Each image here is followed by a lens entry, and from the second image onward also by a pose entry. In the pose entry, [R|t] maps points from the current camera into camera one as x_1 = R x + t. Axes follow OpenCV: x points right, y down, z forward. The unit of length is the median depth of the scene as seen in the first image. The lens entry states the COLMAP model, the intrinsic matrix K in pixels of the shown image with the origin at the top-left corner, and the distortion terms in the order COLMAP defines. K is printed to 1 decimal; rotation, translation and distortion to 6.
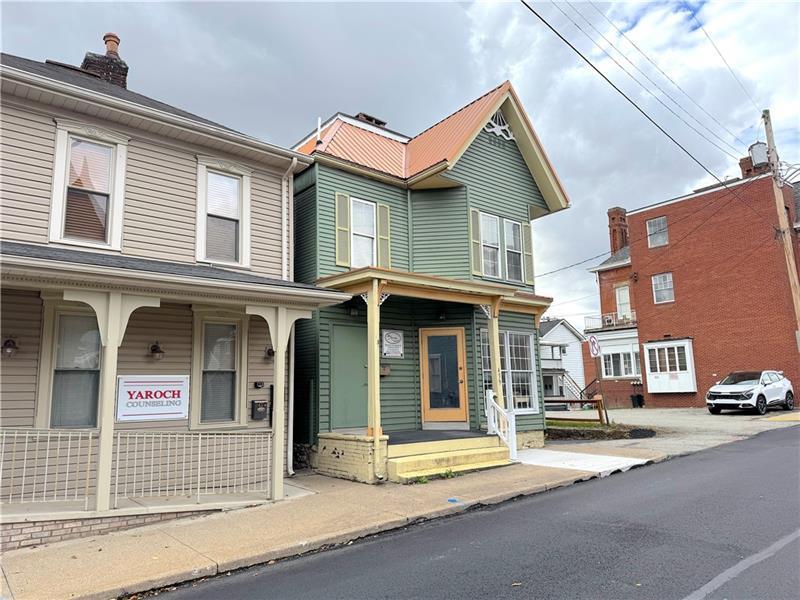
lens RADIAL K [[563.2, 0, 404.5], [0, 563.2, 301.6], [0, 0, 1]] dist [0.039356, -0.022426]
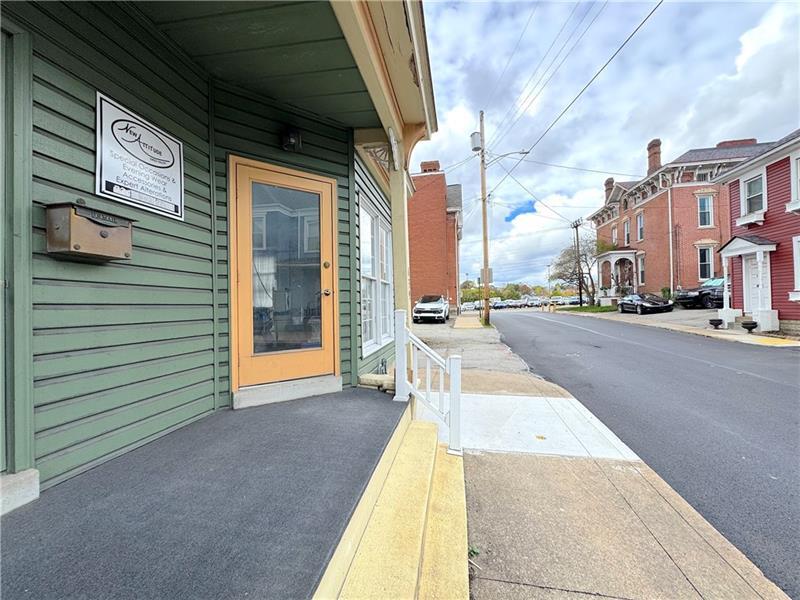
lens RADIAL K [[317.9, 0, 405.6], [0, 317.9, 301.4], [0, 0, 1]] dist [-0.004464, 0.000055]
pose [[0.760540, 0.018493, 0.649028, -0.027218], [-0.110502, 0.988698, 0.101316, 0.137085], [-0.639819, -0.148773, 0.753988, 0.902849]]
